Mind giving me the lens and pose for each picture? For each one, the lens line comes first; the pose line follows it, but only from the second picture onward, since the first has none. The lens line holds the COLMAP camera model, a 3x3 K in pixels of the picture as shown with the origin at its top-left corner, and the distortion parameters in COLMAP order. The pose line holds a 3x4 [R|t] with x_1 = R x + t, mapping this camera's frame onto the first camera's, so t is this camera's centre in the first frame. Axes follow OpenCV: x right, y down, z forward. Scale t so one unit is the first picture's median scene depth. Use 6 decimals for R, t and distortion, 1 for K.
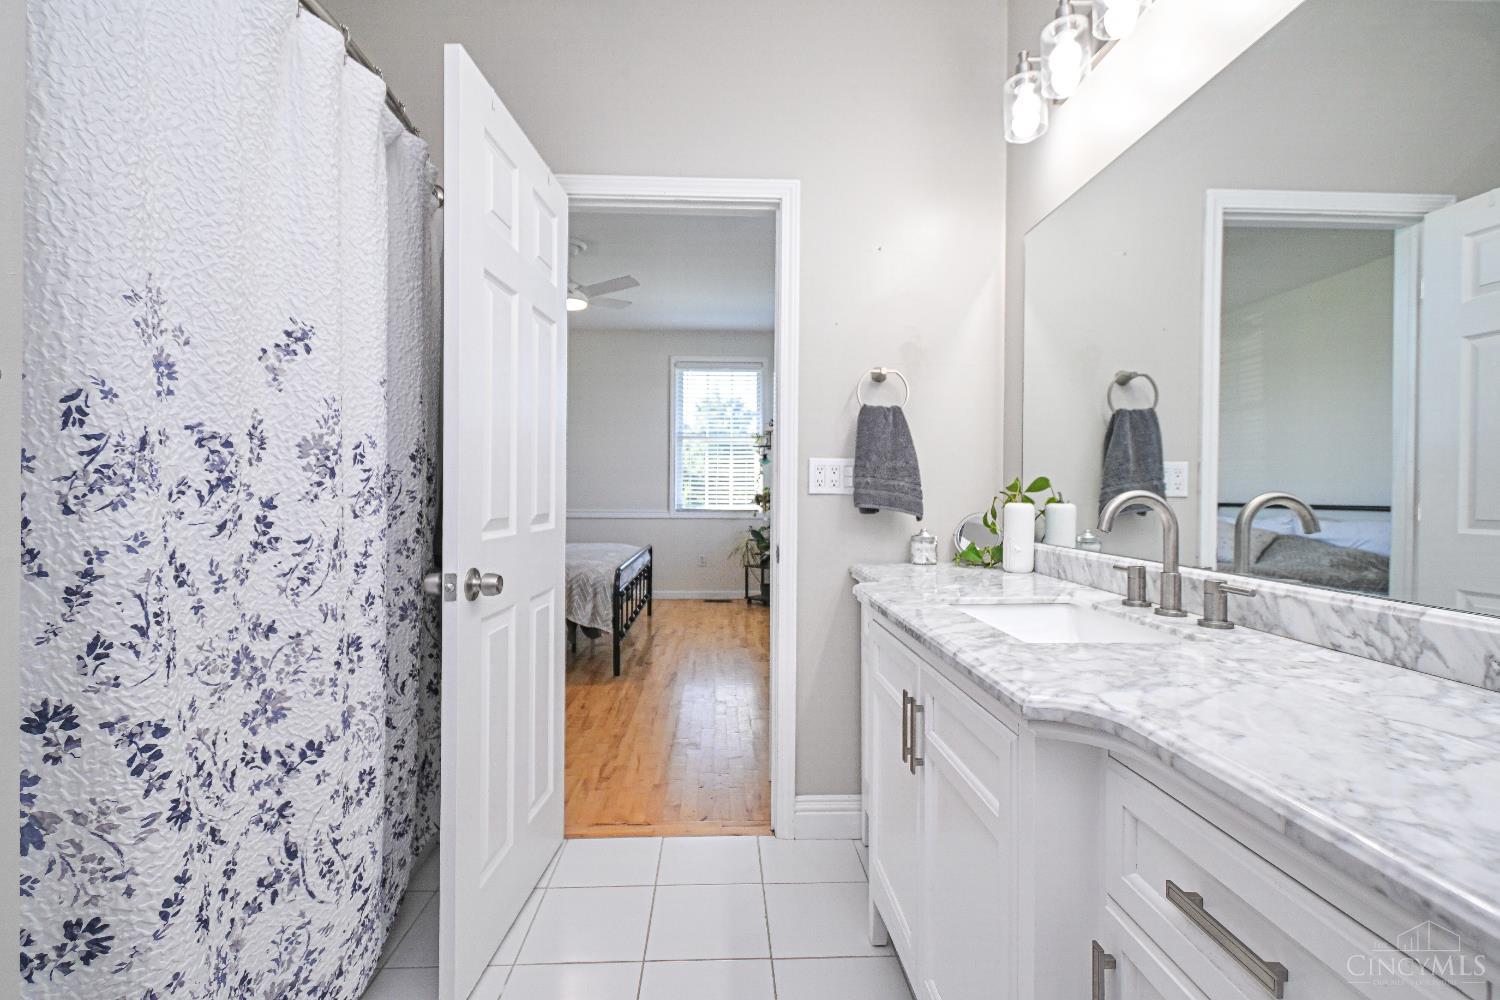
lens RADIAL K [[658.7, 0, 752.7], [0, 658.7, 497.1], [0, 0, 1]] dist [0.003996, -0.002121]
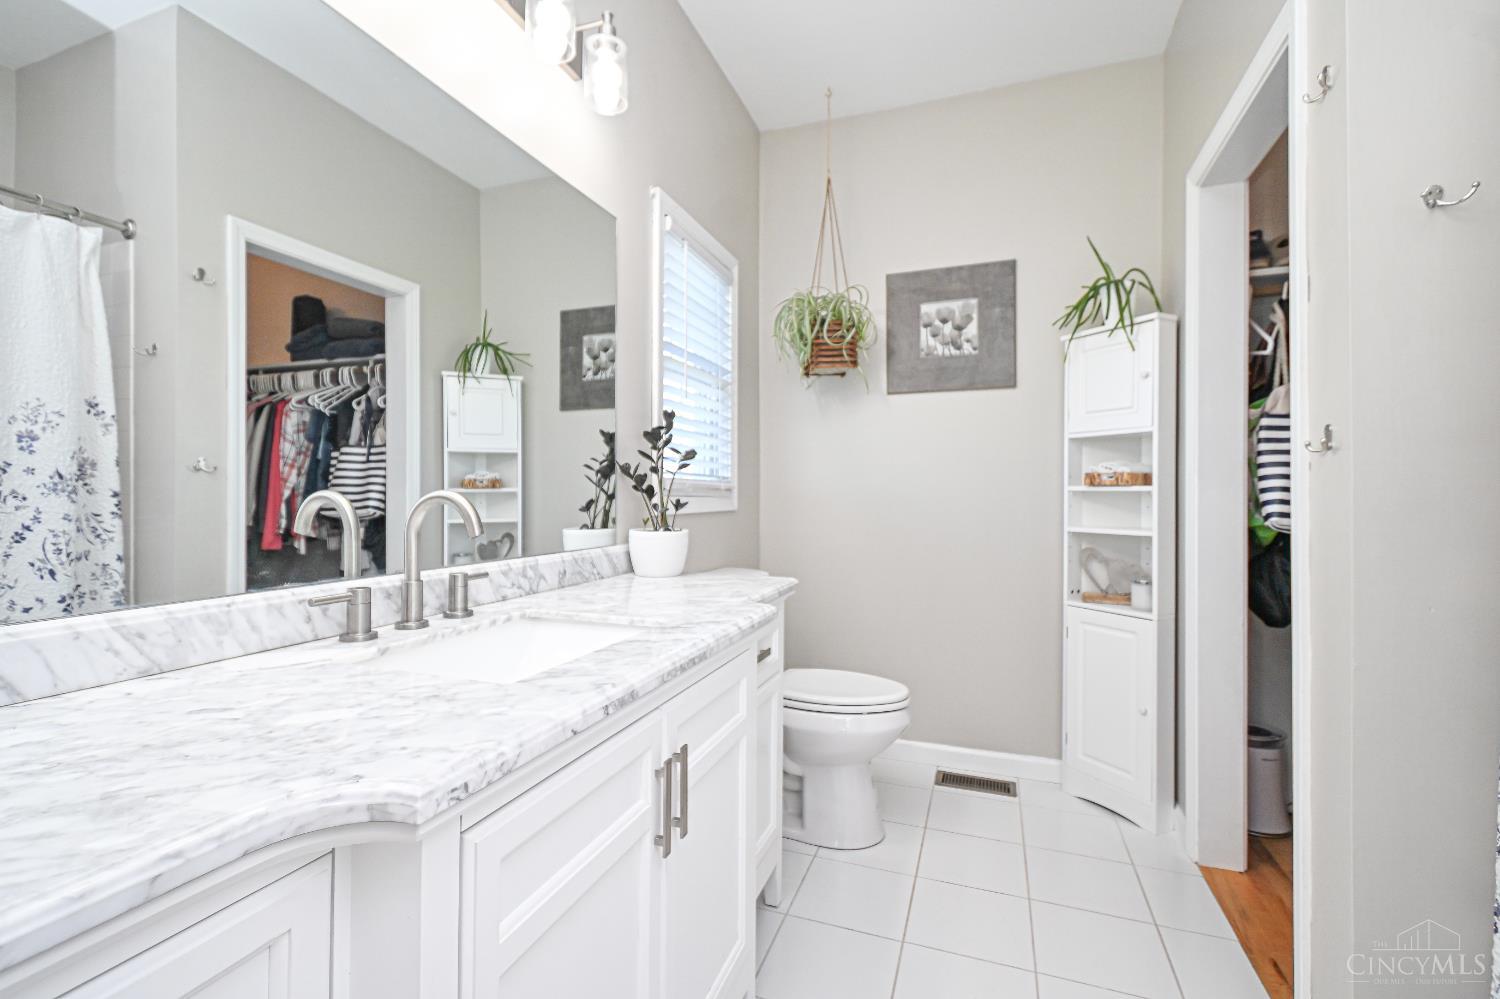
lens RADIAL K [[658.7, 0, 758.1], [0, 658.7, 498.8], [0, 0, 1]] dist [0.003996, -0.002121]
pose [[-0.924935, -0.009842, 0.379997, -0.094559], [-0.005275, 0.999901, 0.013058, -0.008052], [-0.380088, 0.010073, -0.924896, 0.992997]]
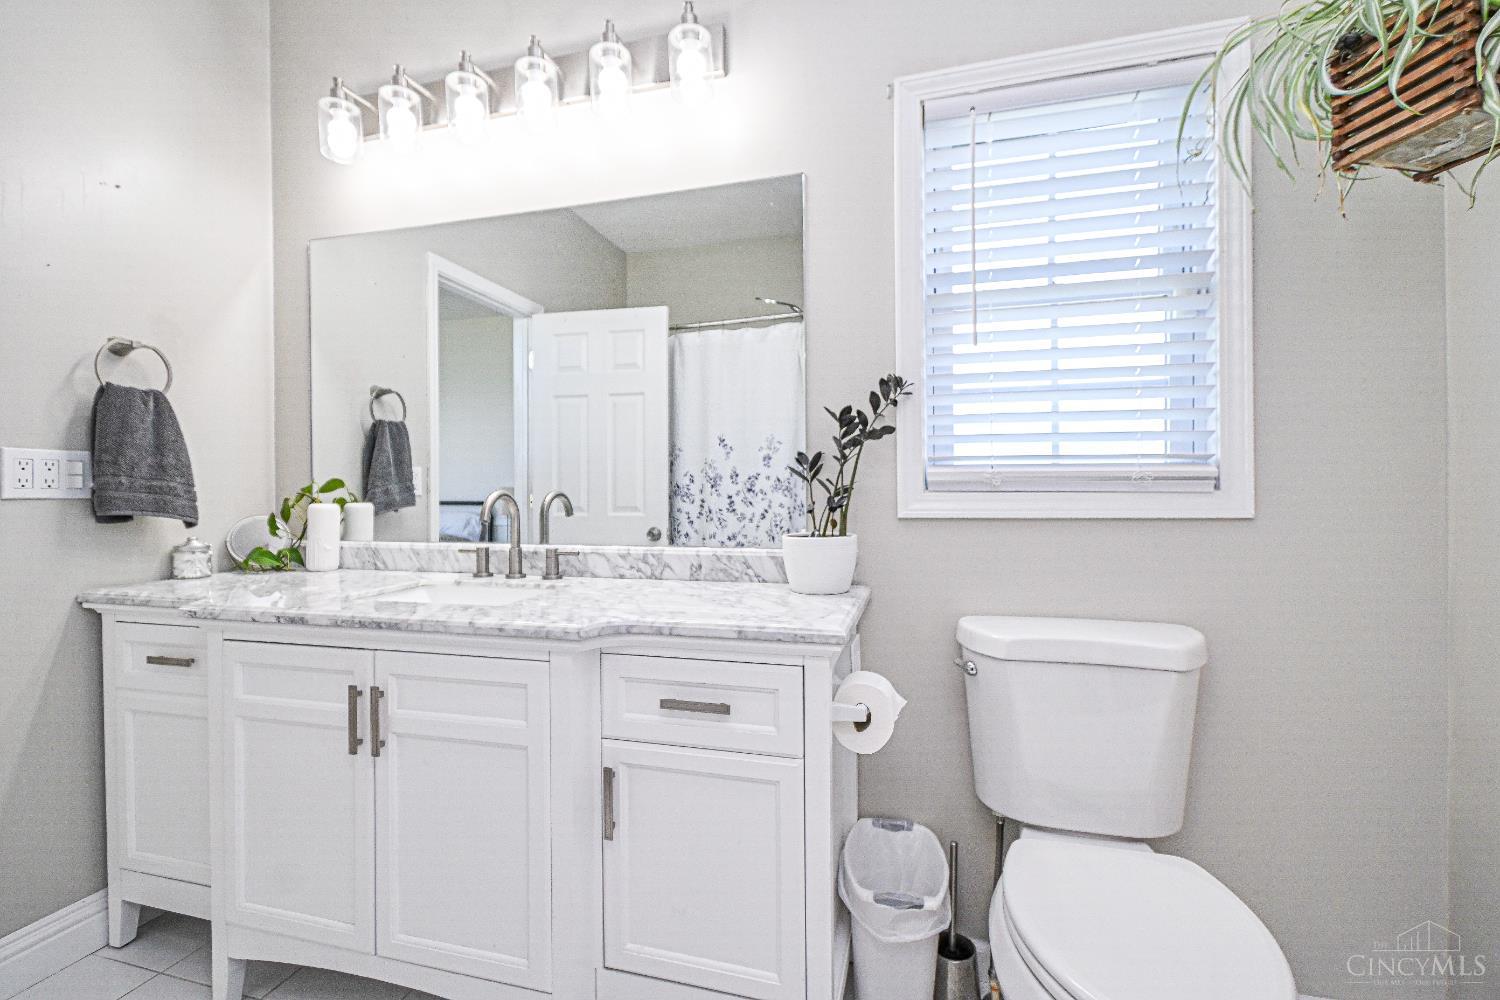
lens RADIAL K [[658.7, 0, 723.7], [0, 658.7, 492.4], [0, 0, 1]] dist [0.003996, -0.002121]
pose [[0.319813, -0.009992, 0.947428, -0.344812], [0.014751, 0.999876, 0.005566, -0.004749], [-0.947366, 0.012195, 0.319921, 0.069116]]
